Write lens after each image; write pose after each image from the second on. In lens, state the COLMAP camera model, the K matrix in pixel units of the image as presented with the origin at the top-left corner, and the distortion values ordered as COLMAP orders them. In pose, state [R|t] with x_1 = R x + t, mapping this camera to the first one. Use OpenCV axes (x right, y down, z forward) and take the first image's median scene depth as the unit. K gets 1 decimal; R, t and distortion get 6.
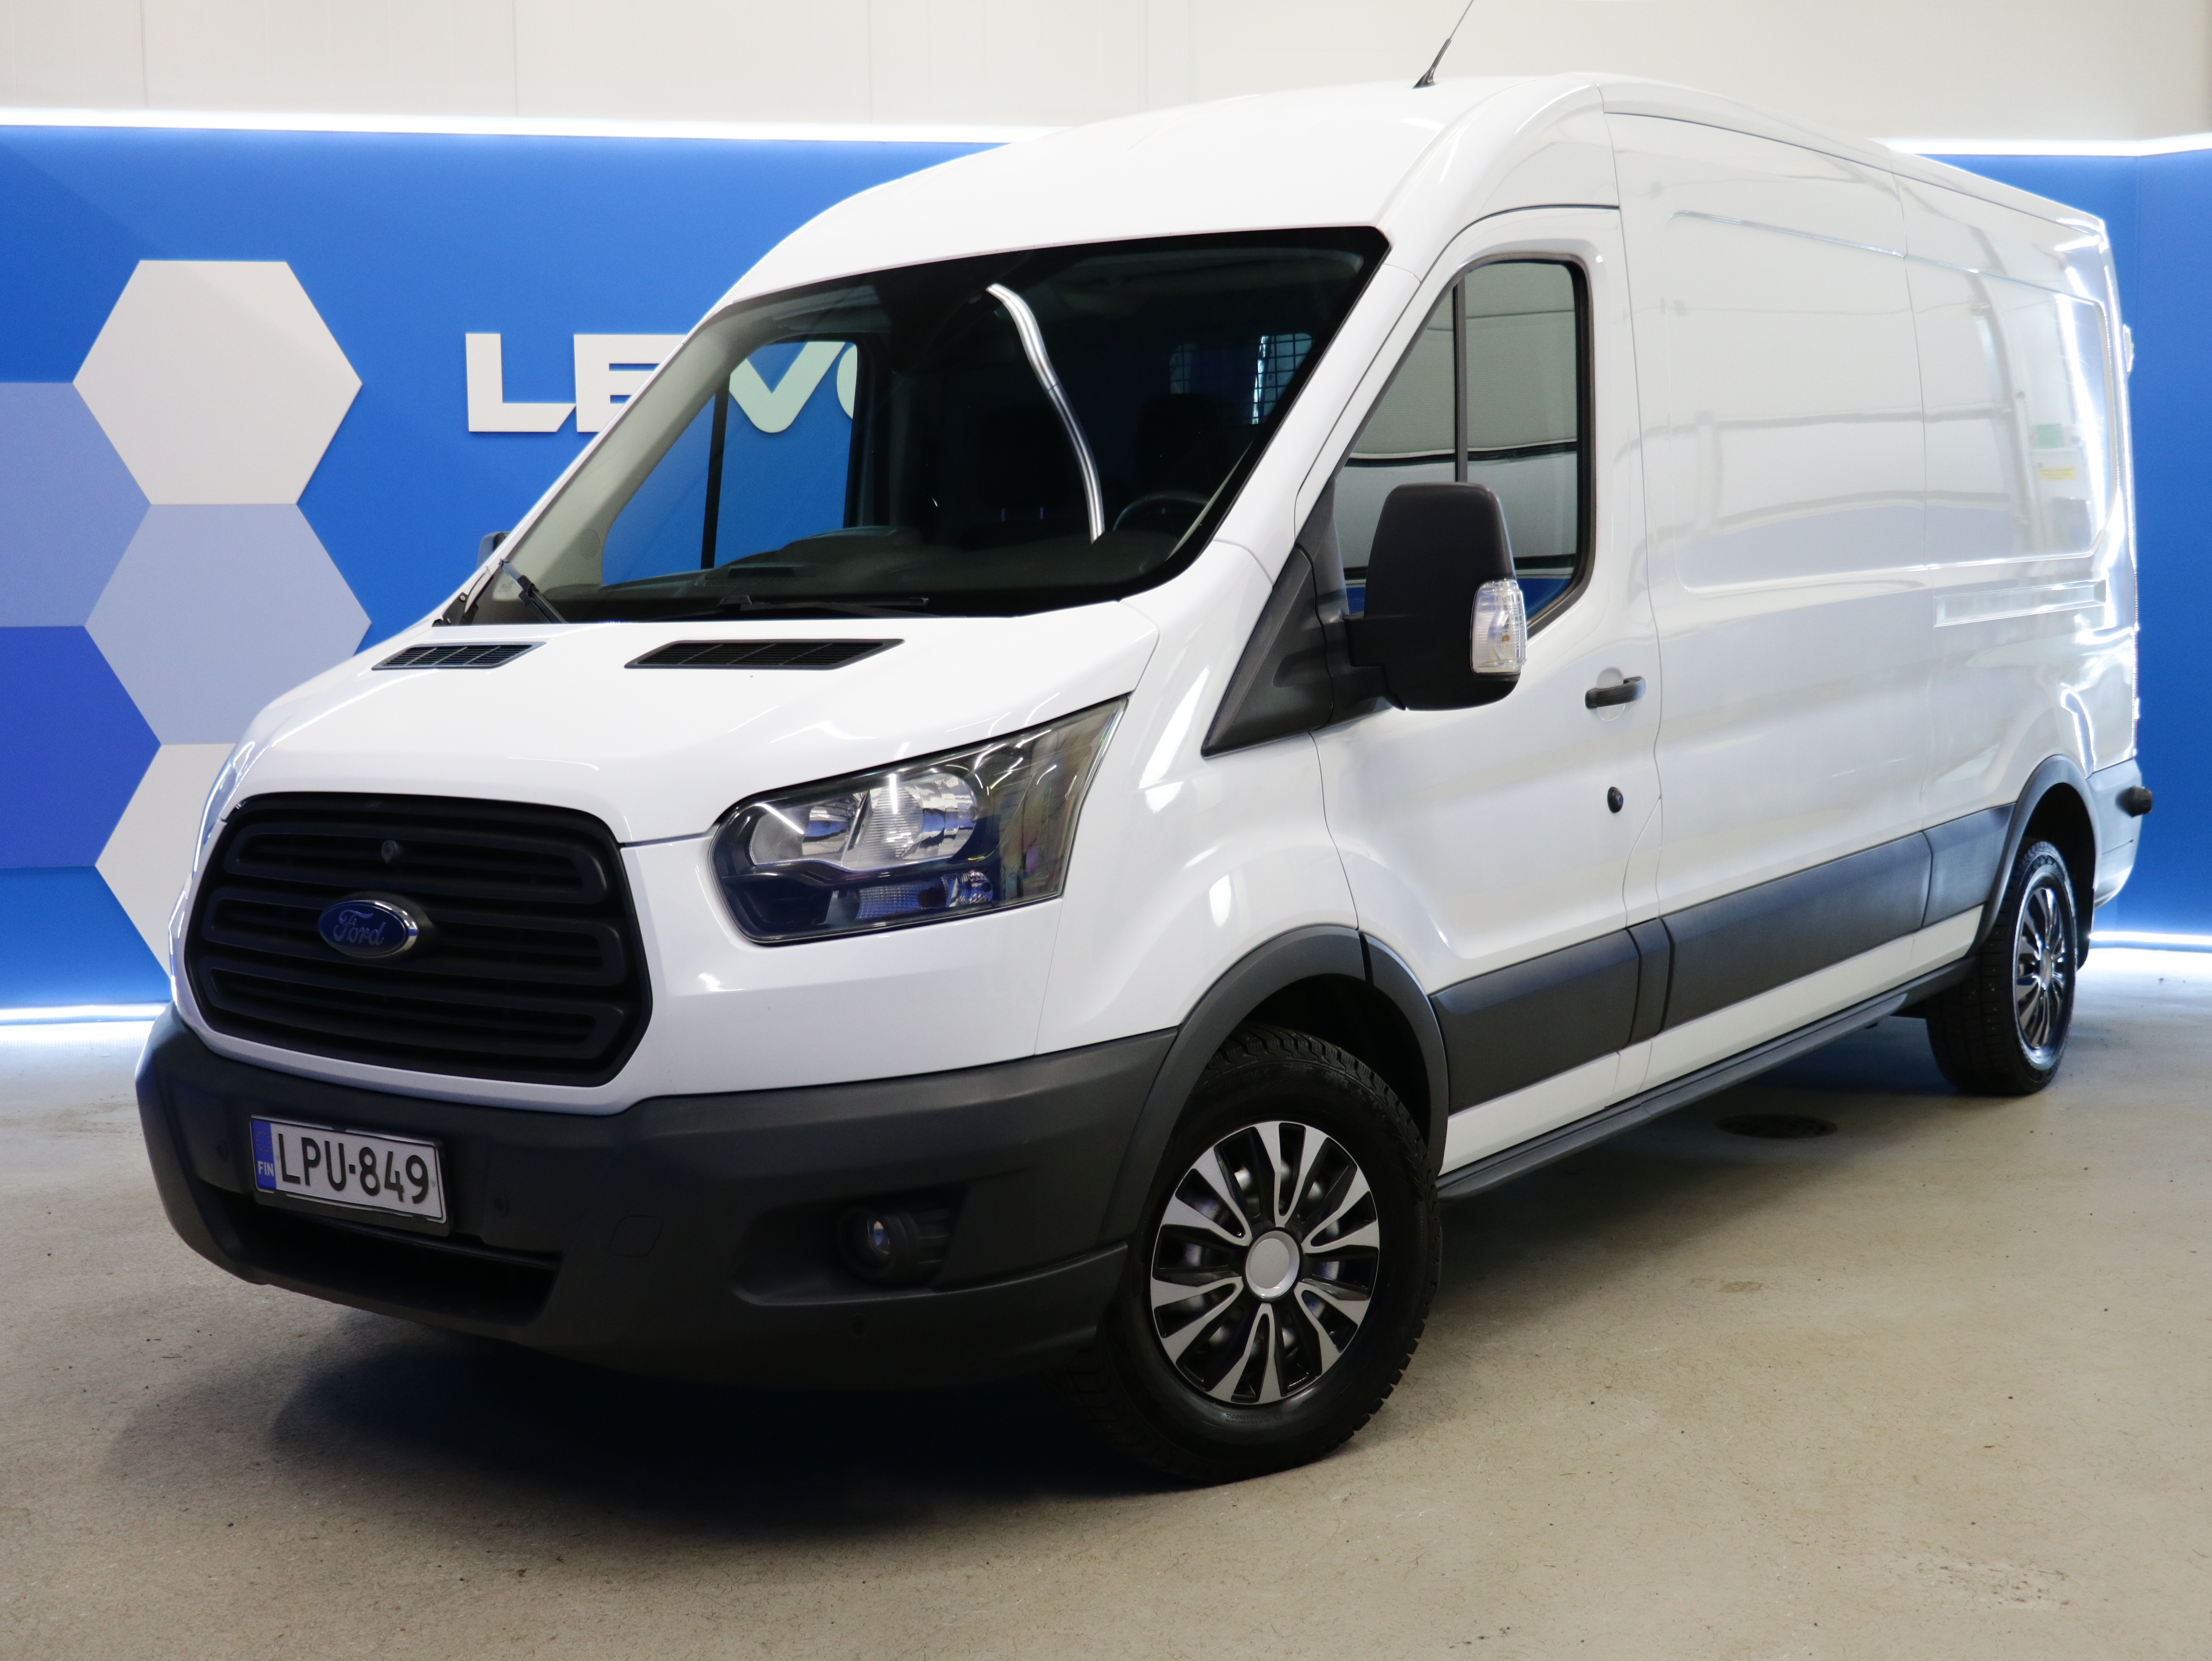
lens RADIAL K [[1357.6, 0, 1106.0], [0, 1357.6, 830.5], [0, 0, 1]] dist [0.005397, 0.001331]
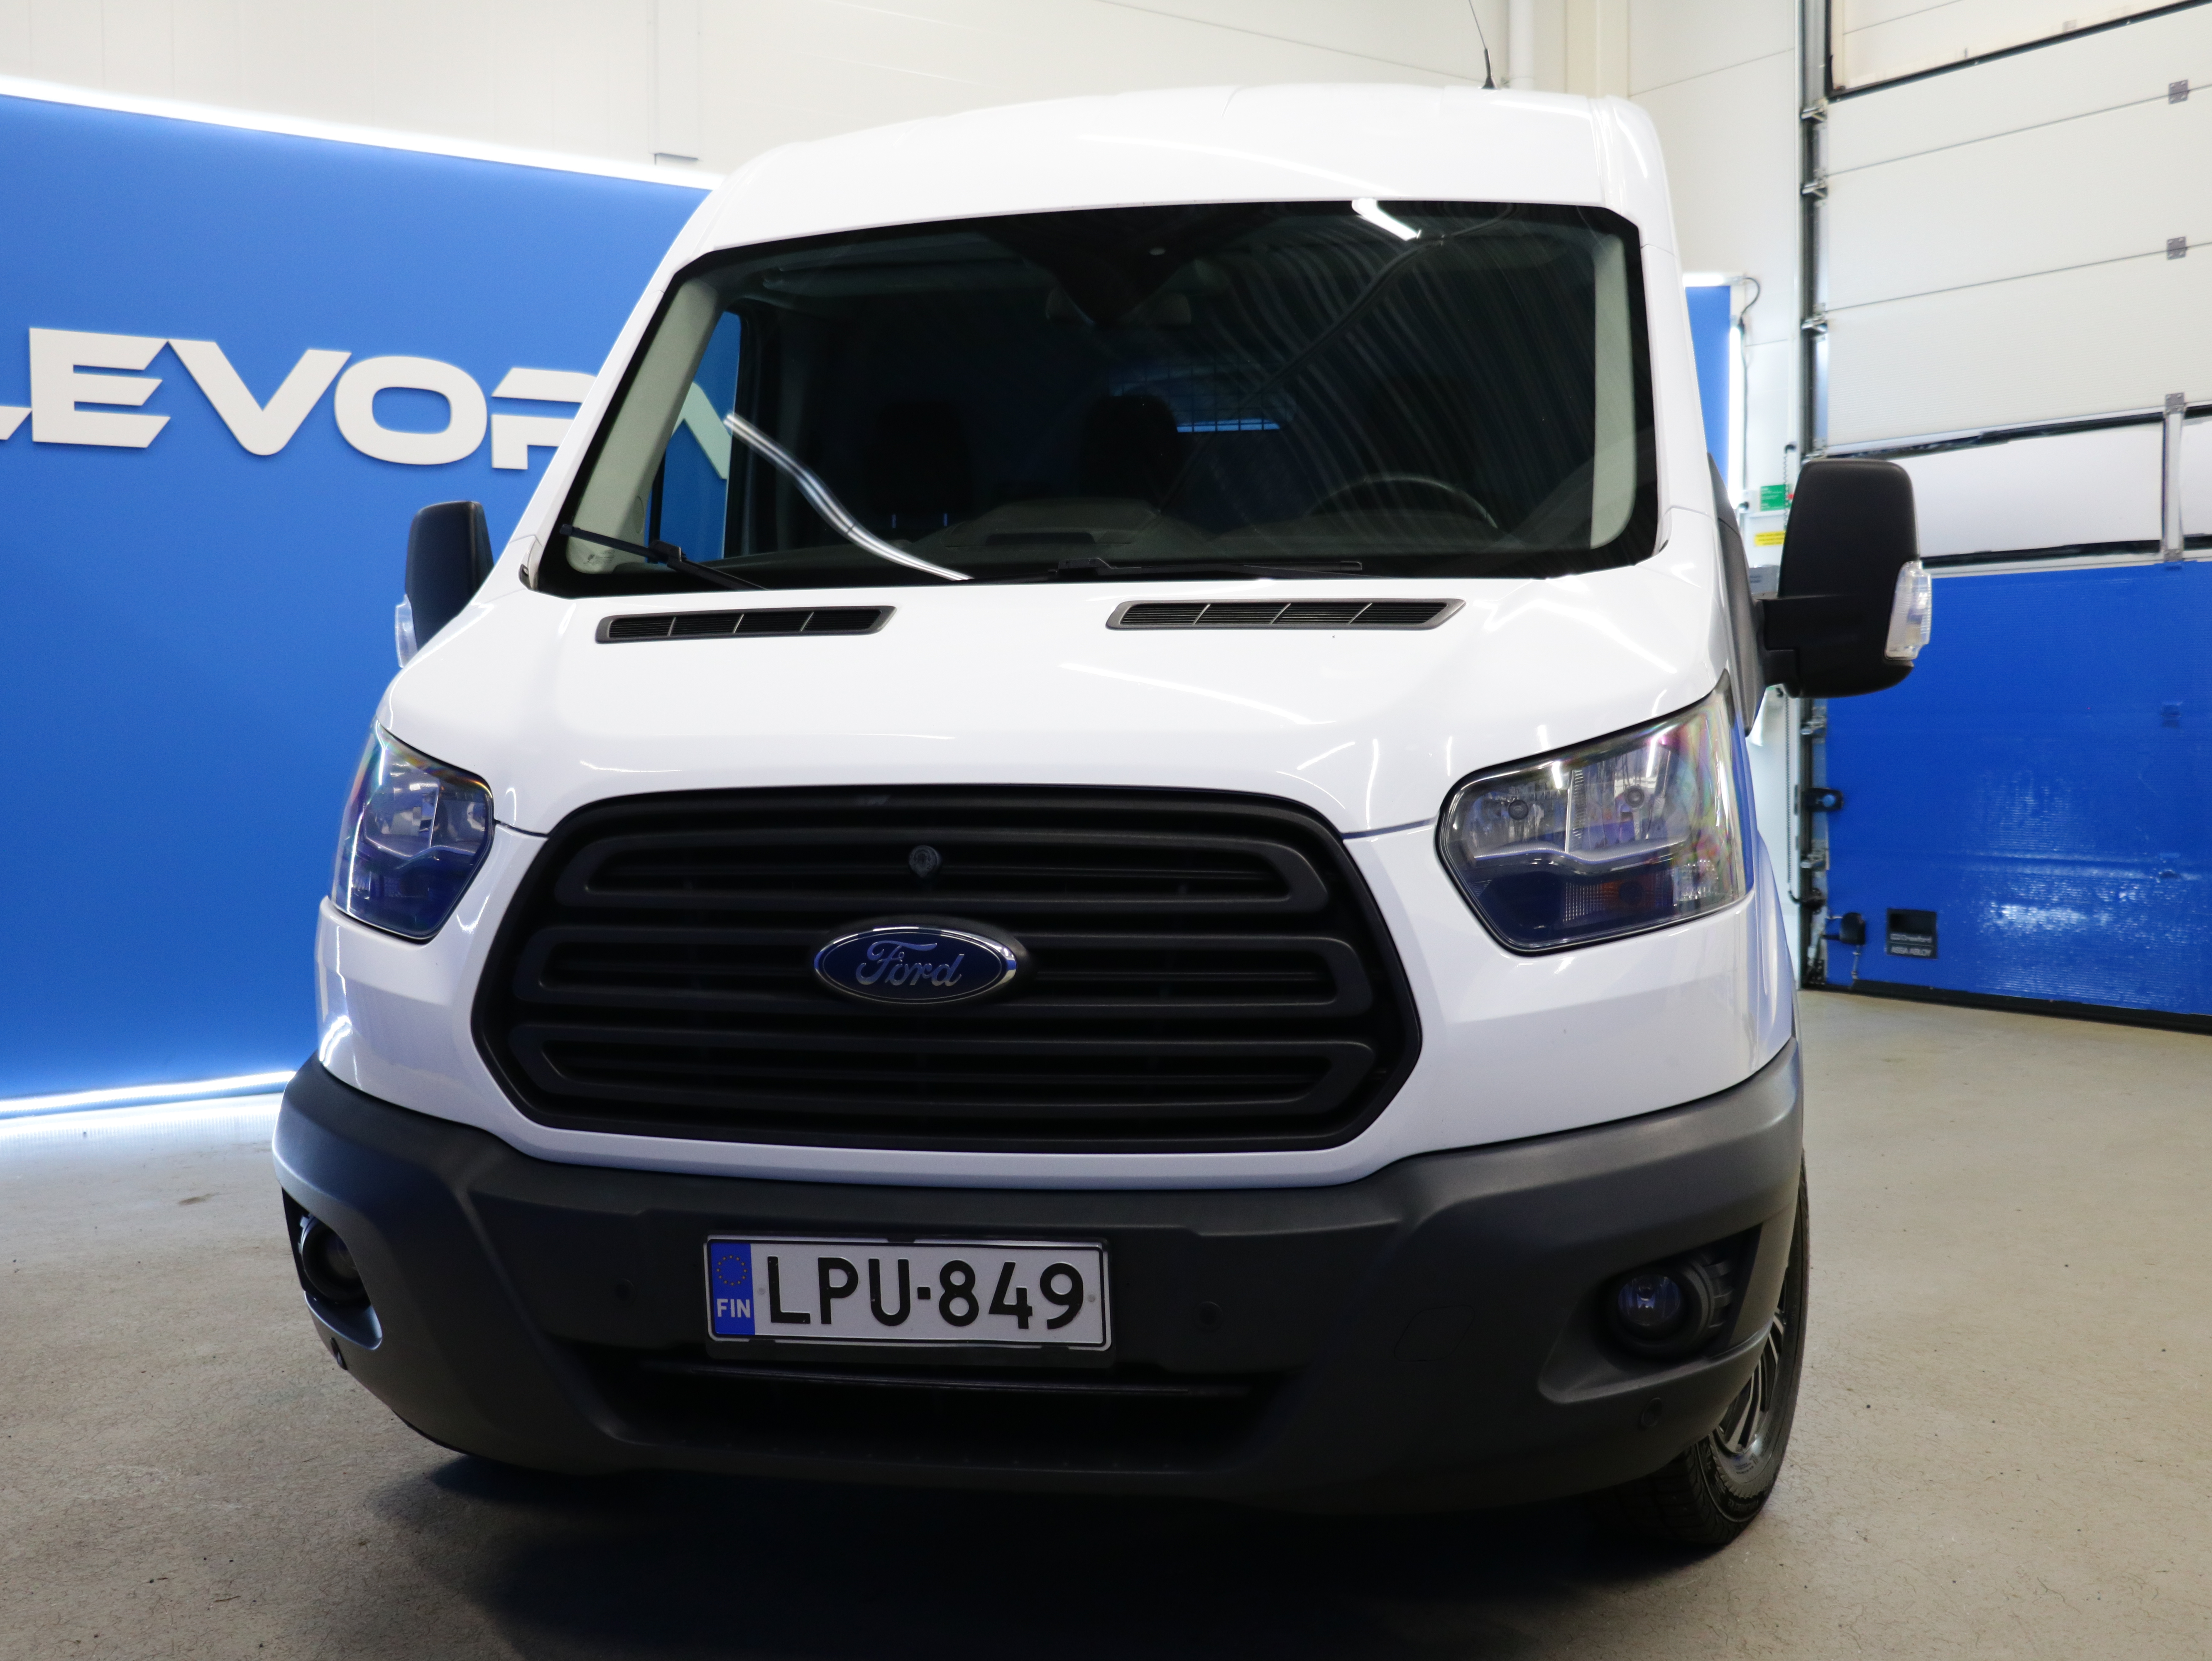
lens RADIAL K [[1399.7, 0, 1106.0], [0, 1399.7, 830.5], [0, 0, 1]] dist [-0.017754, 0.004354]
pose [[0.963230, -0.021231, 0.267837, -0.655467], [0.030127, 0.999121, -0.029147, 0.024942], [-0.266983, 0.036144, 0.963023, 0.241493]]
